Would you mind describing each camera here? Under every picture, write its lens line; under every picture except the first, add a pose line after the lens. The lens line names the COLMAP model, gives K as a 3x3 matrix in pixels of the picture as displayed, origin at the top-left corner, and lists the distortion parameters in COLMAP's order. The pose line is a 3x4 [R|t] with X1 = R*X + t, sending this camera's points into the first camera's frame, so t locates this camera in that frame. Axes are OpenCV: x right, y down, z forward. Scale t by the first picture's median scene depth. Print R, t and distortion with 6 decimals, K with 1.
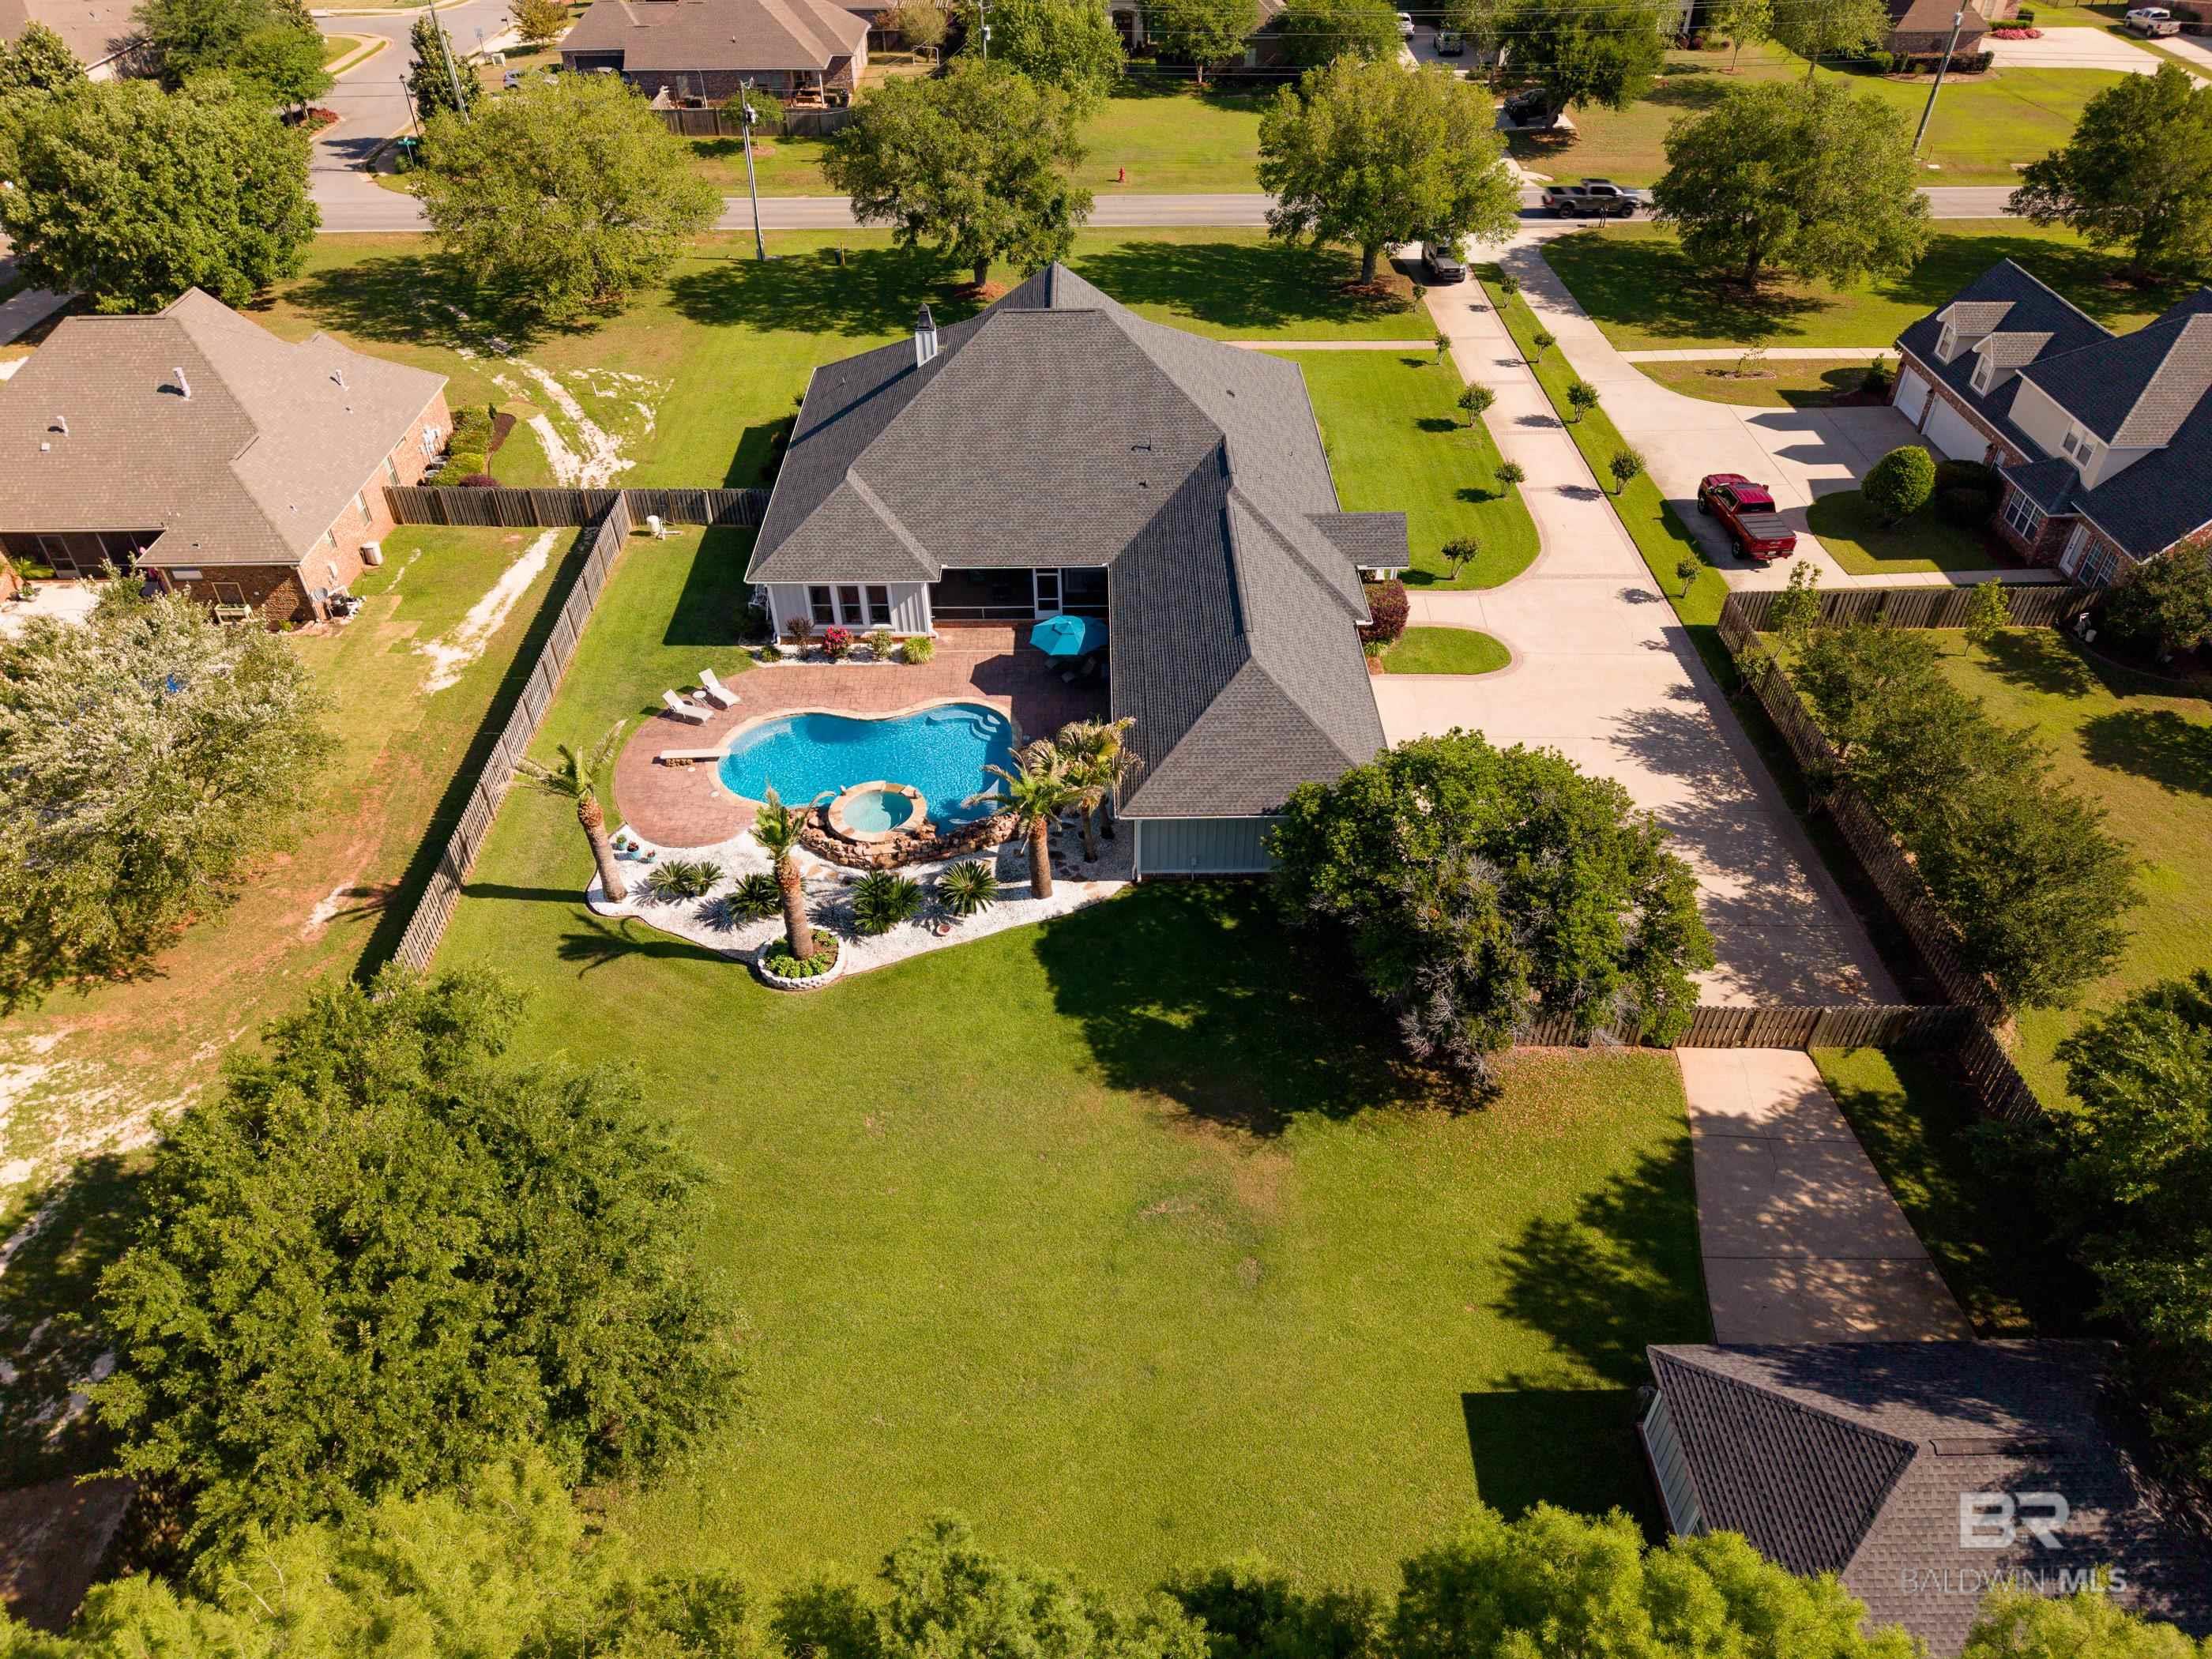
lens RADIAL K [[1469.8, 0, 1106.0], [0, 1469.8, 829.5], [0, 0, 1]] dist [0.059415, -0.076139]
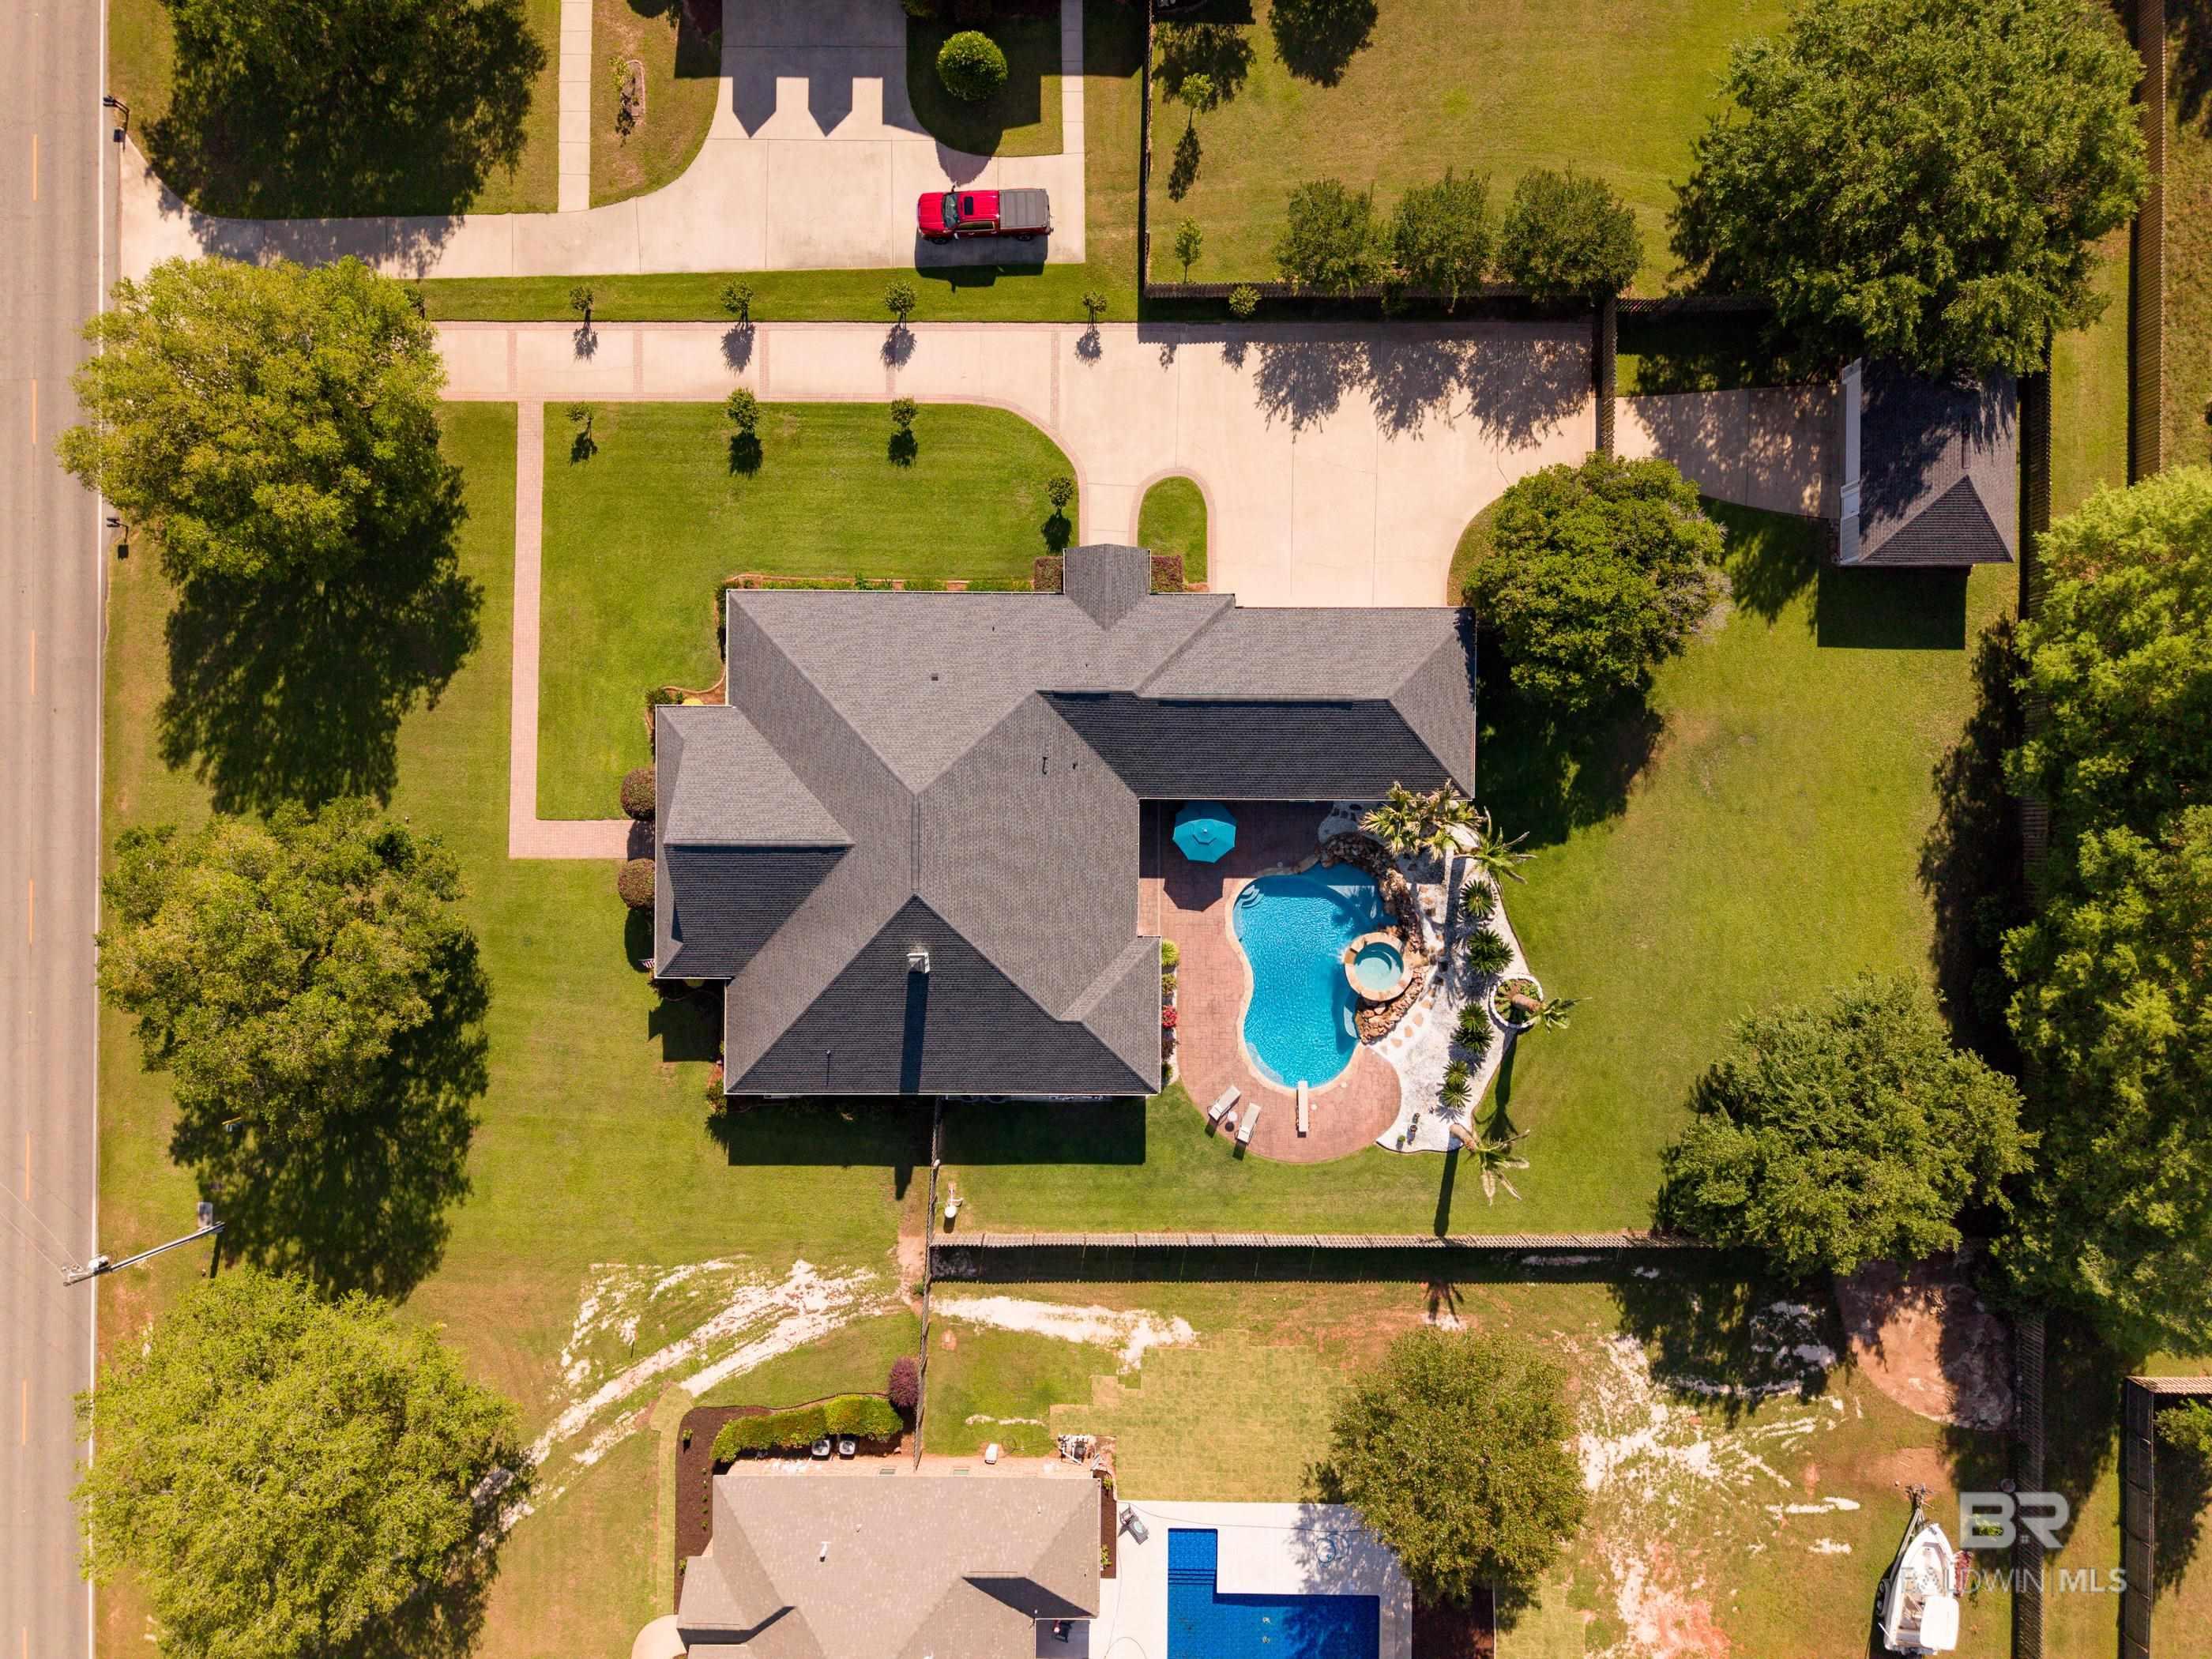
lens RADIAL K [[1469.8, 0, 1106.0], [0, 1469.8, 829.5], [0, 0, 1]] dist [0.059415, -0.076139]
pose [[0.023553, -0.999686, 0.008543, -0.034870], [0.645932, 0.021739, 0.763085, -1.095462], [-0.763031, -0.012455, 0.646242, 0.241283]]
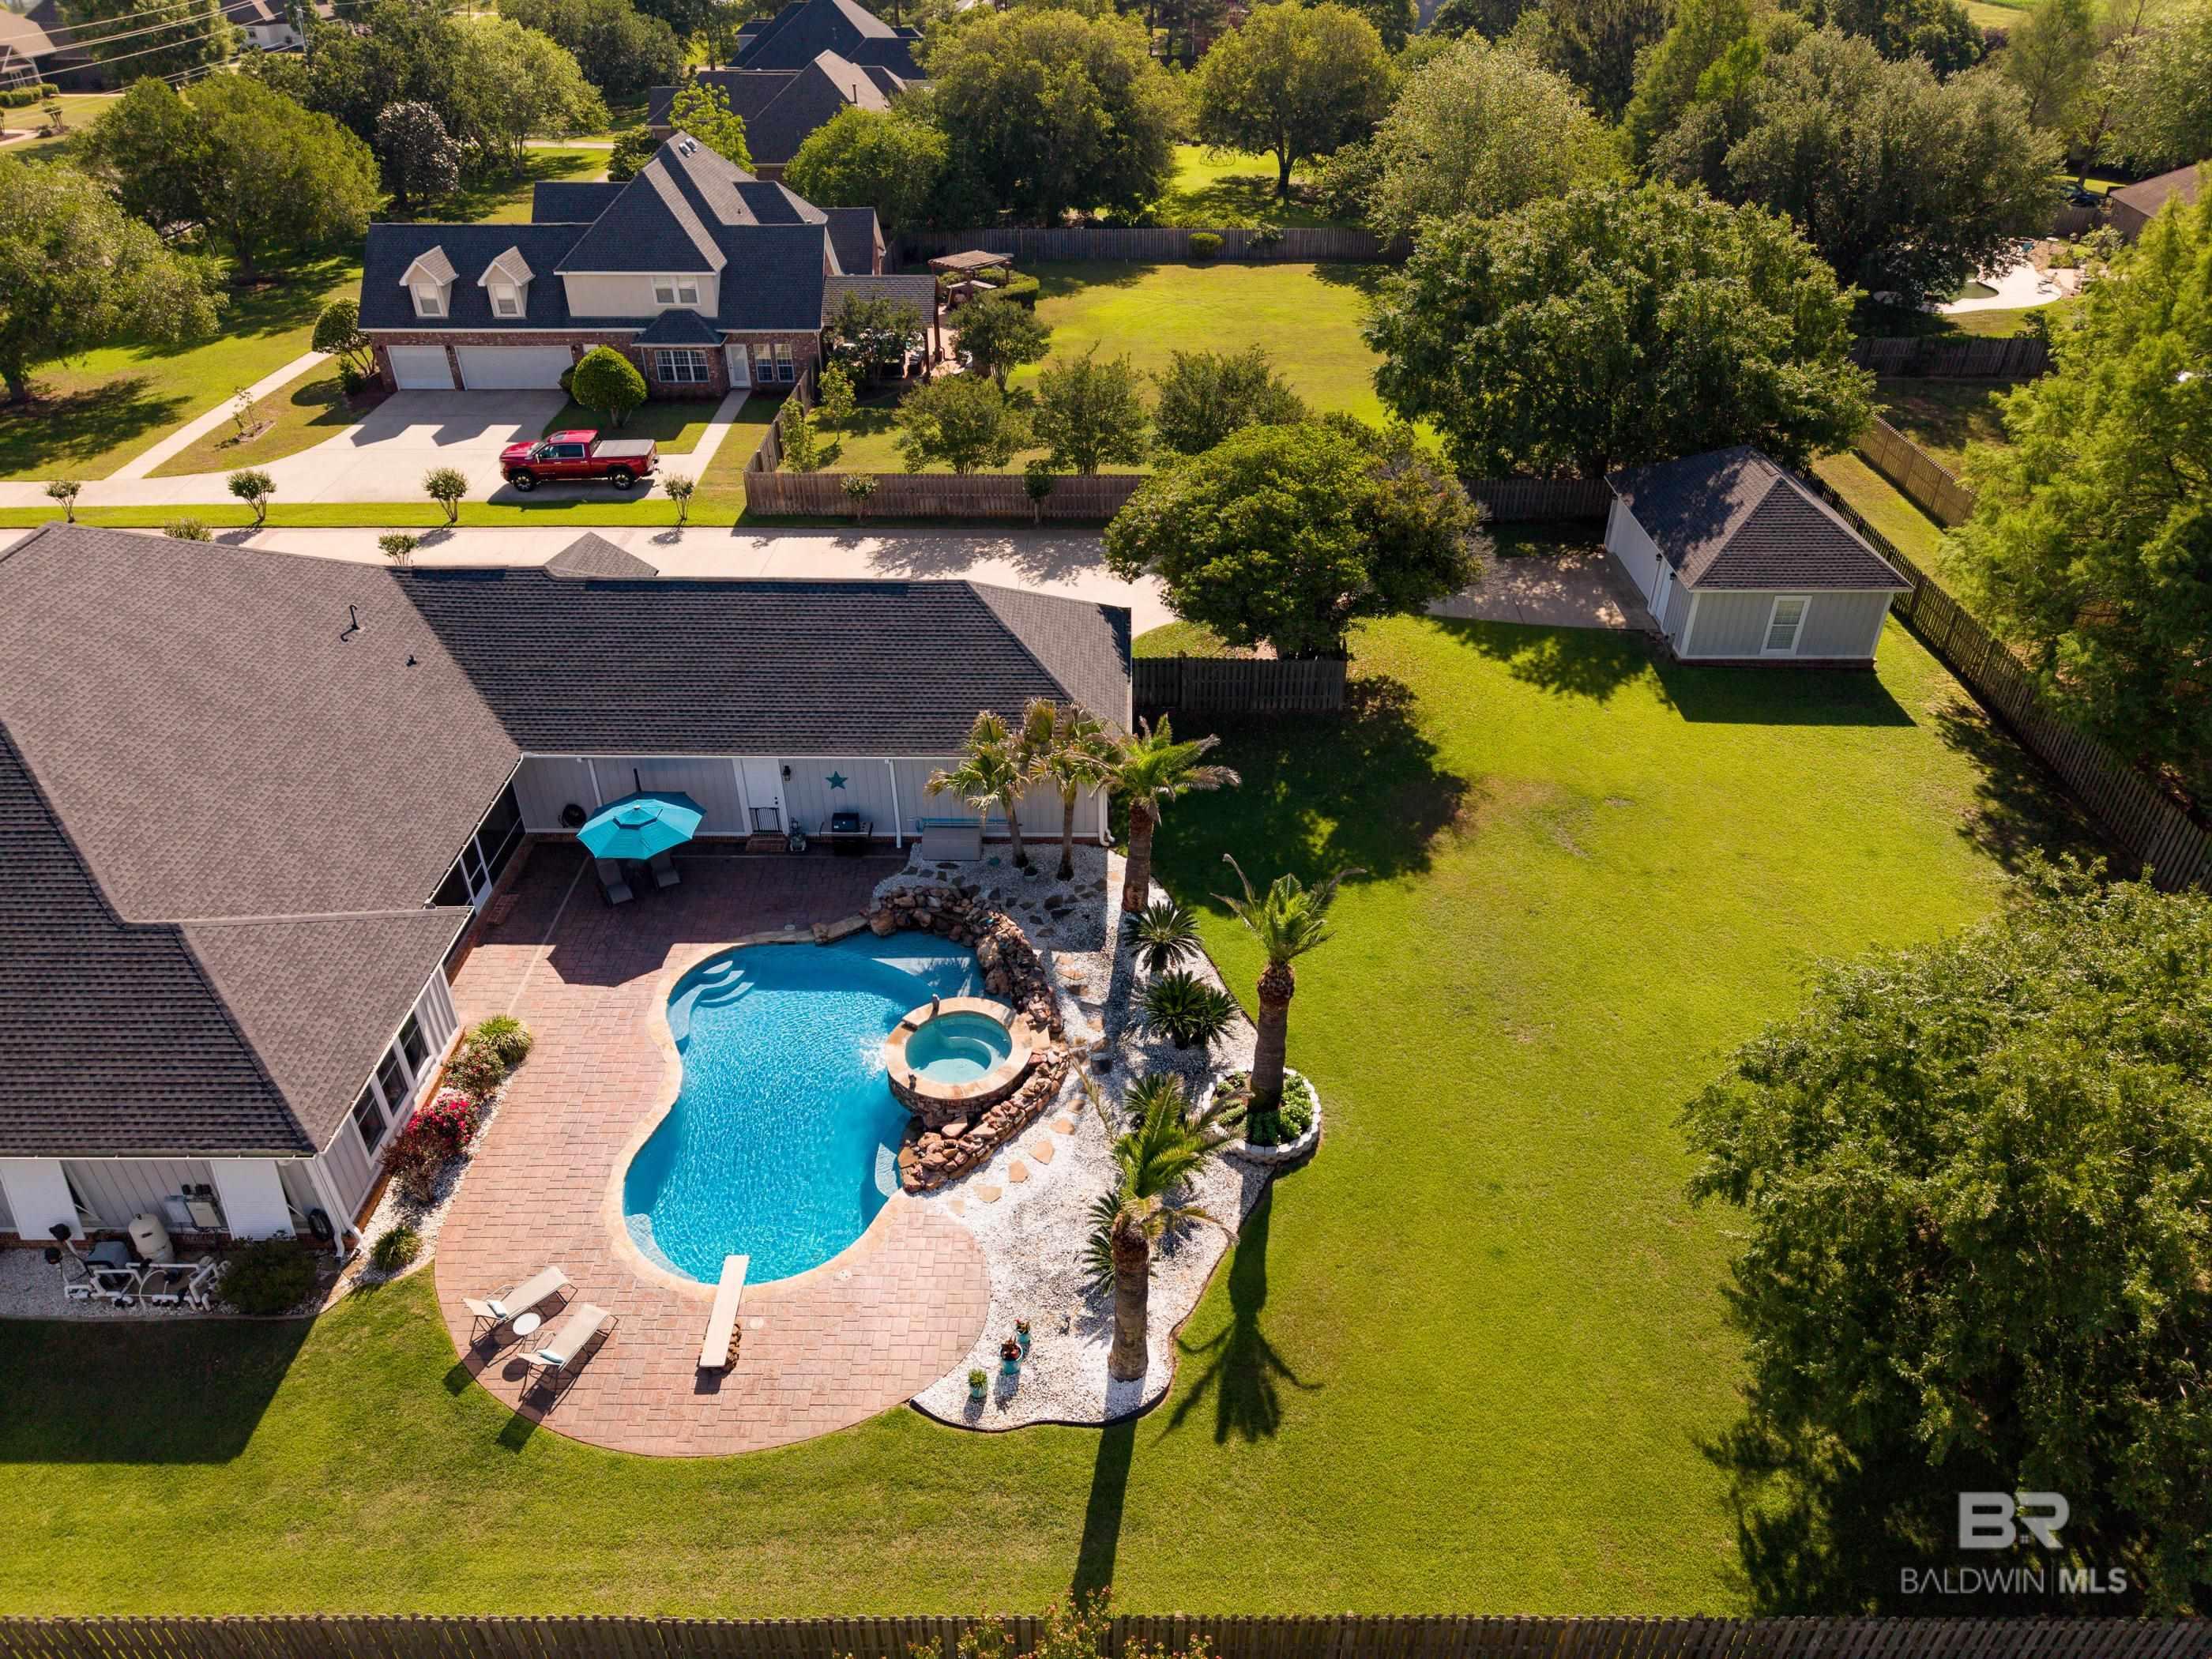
lens RADIAL K [[1469.8, 0, 1106.0], [0, 1469.8, 829.5], [0, 0, 1]] dist [0.059415, -0.076139]
pose [[0.026930, -0.554322, 0.831866, -0.555061], [0.641403, 0.647863, 0.410945, -0.260692], [-0.766731, 0.522495, 0.372991, 0.560477]]
